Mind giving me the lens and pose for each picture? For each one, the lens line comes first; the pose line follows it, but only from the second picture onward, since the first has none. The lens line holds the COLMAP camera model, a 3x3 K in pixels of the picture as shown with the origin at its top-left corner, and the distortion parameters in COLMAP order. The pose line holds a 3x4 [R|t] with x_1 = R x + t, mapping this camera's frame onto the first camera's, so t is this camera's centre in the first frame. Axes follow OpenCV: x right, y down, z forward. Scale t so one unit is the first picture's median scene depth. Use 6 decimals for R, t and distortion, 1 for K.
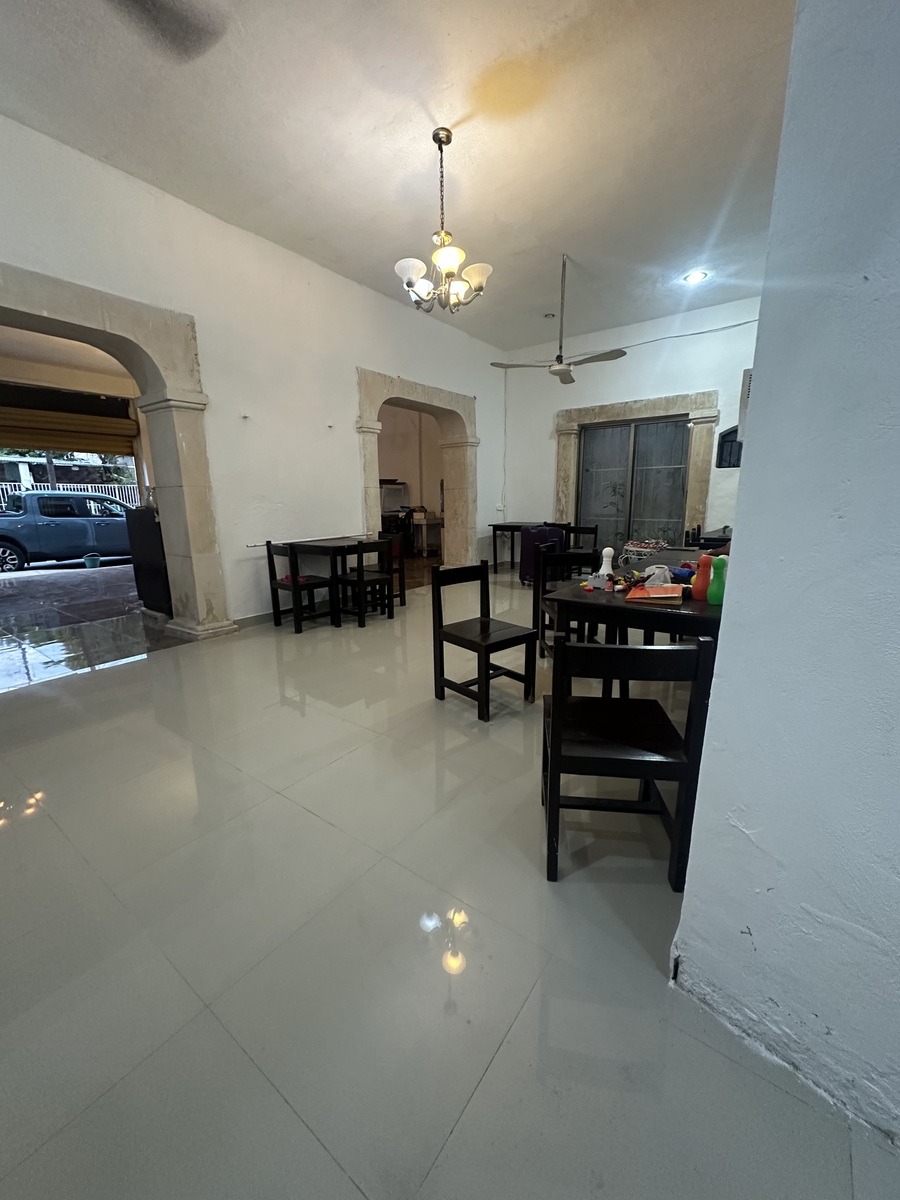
lens RADIAL K [[477.6, 0, 450.0], [0, 477.6, 600.0], [0, 0, 1]] dist [-0.001953, 0.000331]
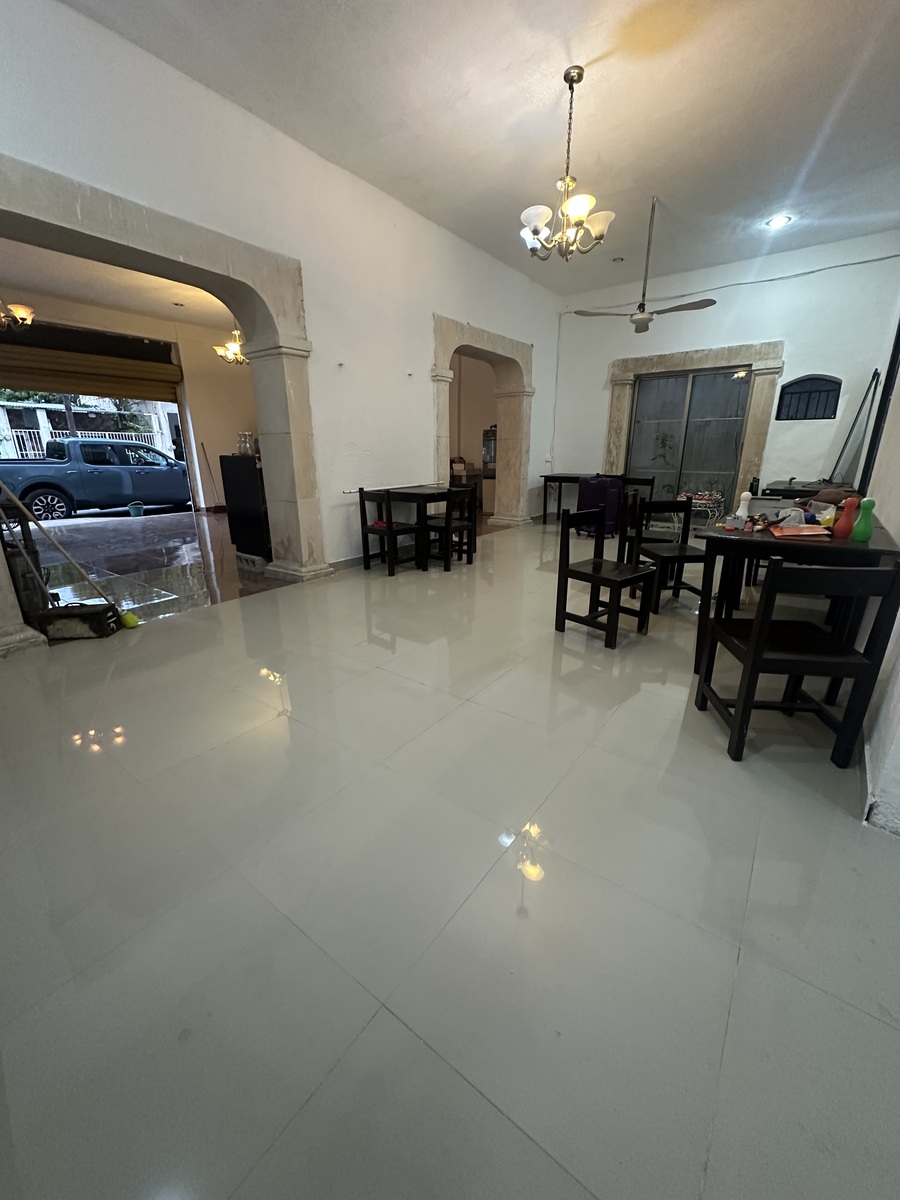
lens RADIAL K [[477.6, 0, 450.0], [0, 477.6, 600.0], [0, 0, 1]] dist [-0.001953, 0.000331]
pose [[0.999963, 0.008346, 0.002016, -0.155807], [-0.008498, 0.995630, 0.092999, 0.018855], [-0.001231, -0.093012, 0.995664, -0.055877]]
